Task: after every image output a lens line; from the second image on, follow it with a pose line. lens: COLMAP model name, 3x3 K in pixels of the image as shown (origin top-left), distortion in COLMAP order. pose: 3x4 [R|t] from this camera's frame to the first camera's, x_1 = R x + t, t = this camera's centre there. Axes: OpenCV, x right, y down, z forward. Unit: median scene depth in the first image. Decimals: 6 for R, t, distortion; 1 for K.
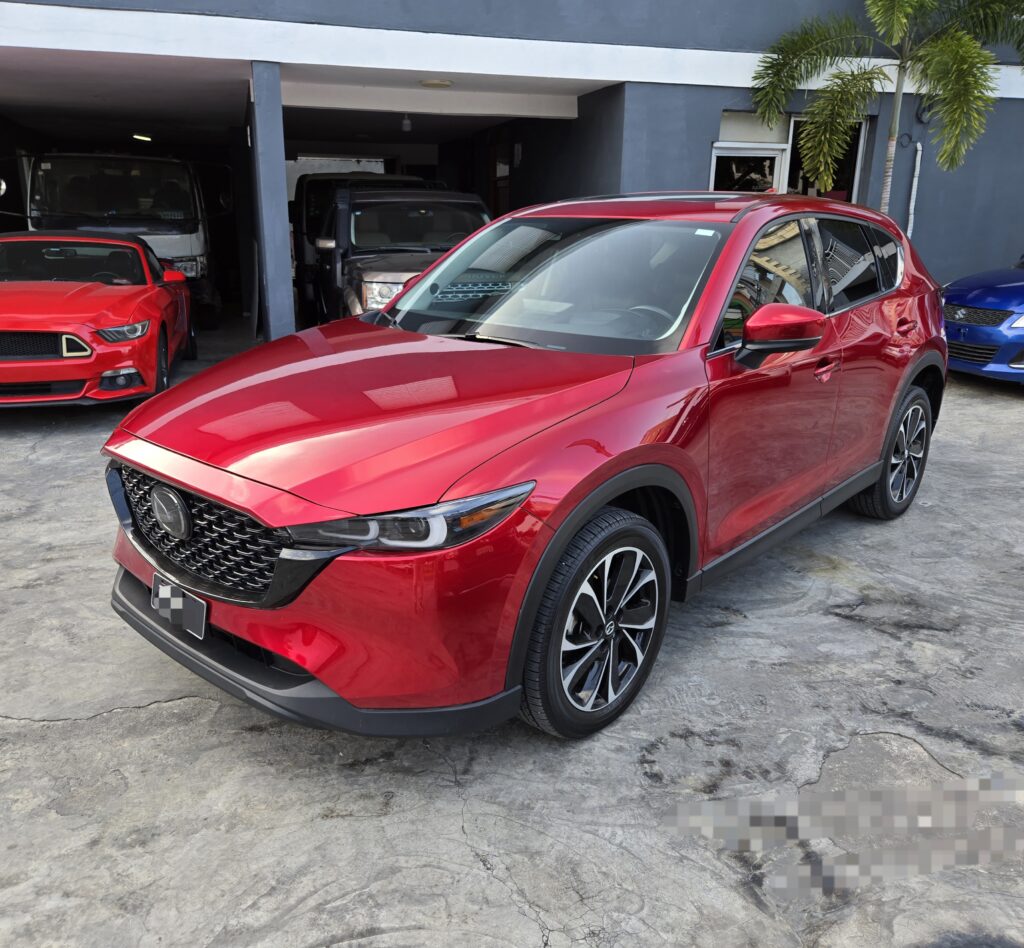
lens RADIAL K [[869.5, 0, 512.1], [0, 869.5, 475.8], [0, 0, 1]] dist [0.029415, -0.005459]
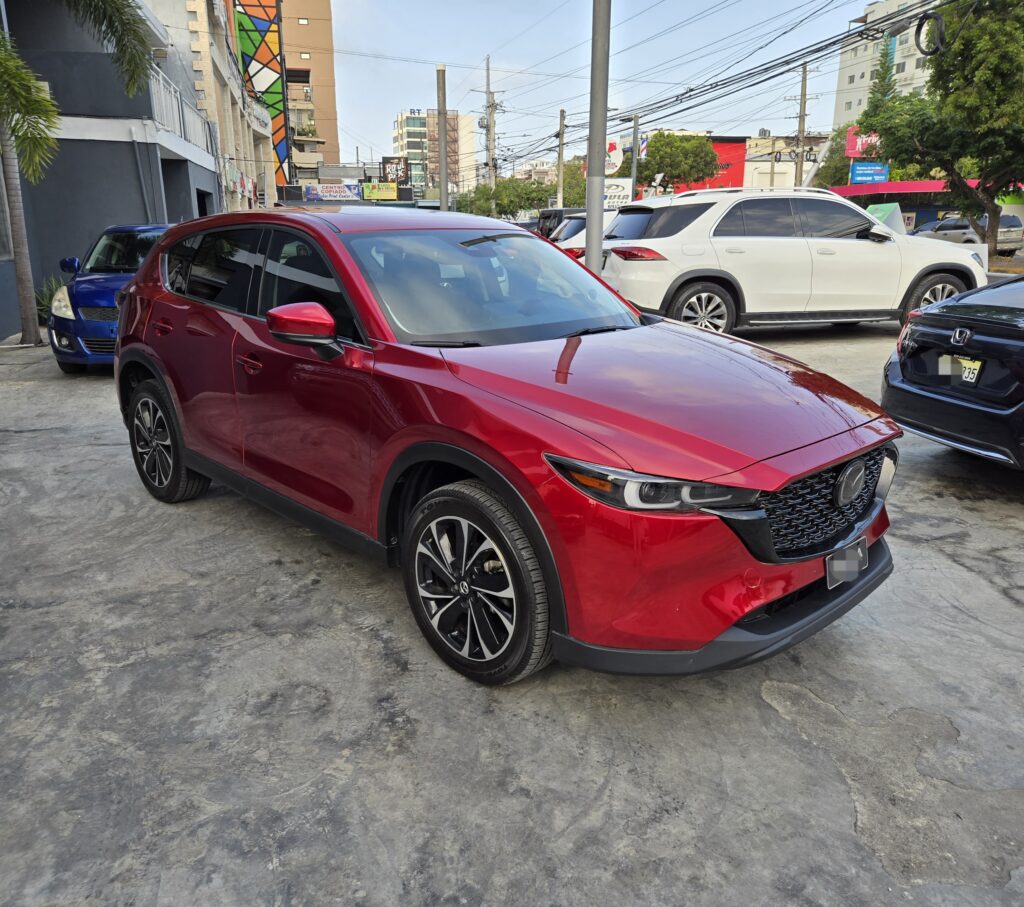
lens RADIAL K [[802.6, 0, 509.7], [0, 802.6, 452.3], [0, 0, 1]] dist [0.040510, -0.009146]
pose [[0.058005, -0.277788, 0.958889, -1.078386], [0.292524, 0.923077, 0.249718, -0.297482], [-0.954497, 0.266013, 0.134803, 0.961213]]
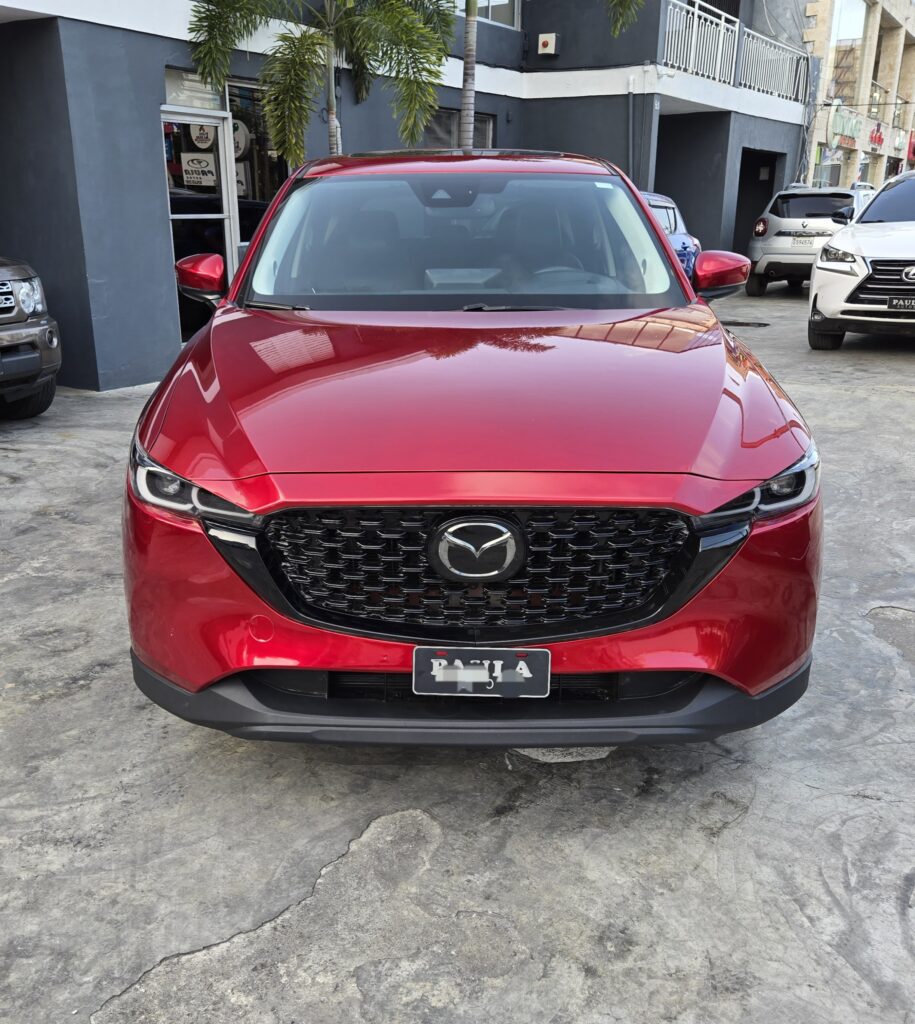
lens RADIAL K [[1015.1, 0, 434.0], [0, 1015.1, 550.4], [0, 0, 1]] dist [0.045136, 0.000000]
pose [[0.744700, -0.225716, 0.628071, -0.732055], [0.205916, 0.972869, 0.105476, -0.045029], [-0.634839, 0.050782, 0.770974, 0.259170]]
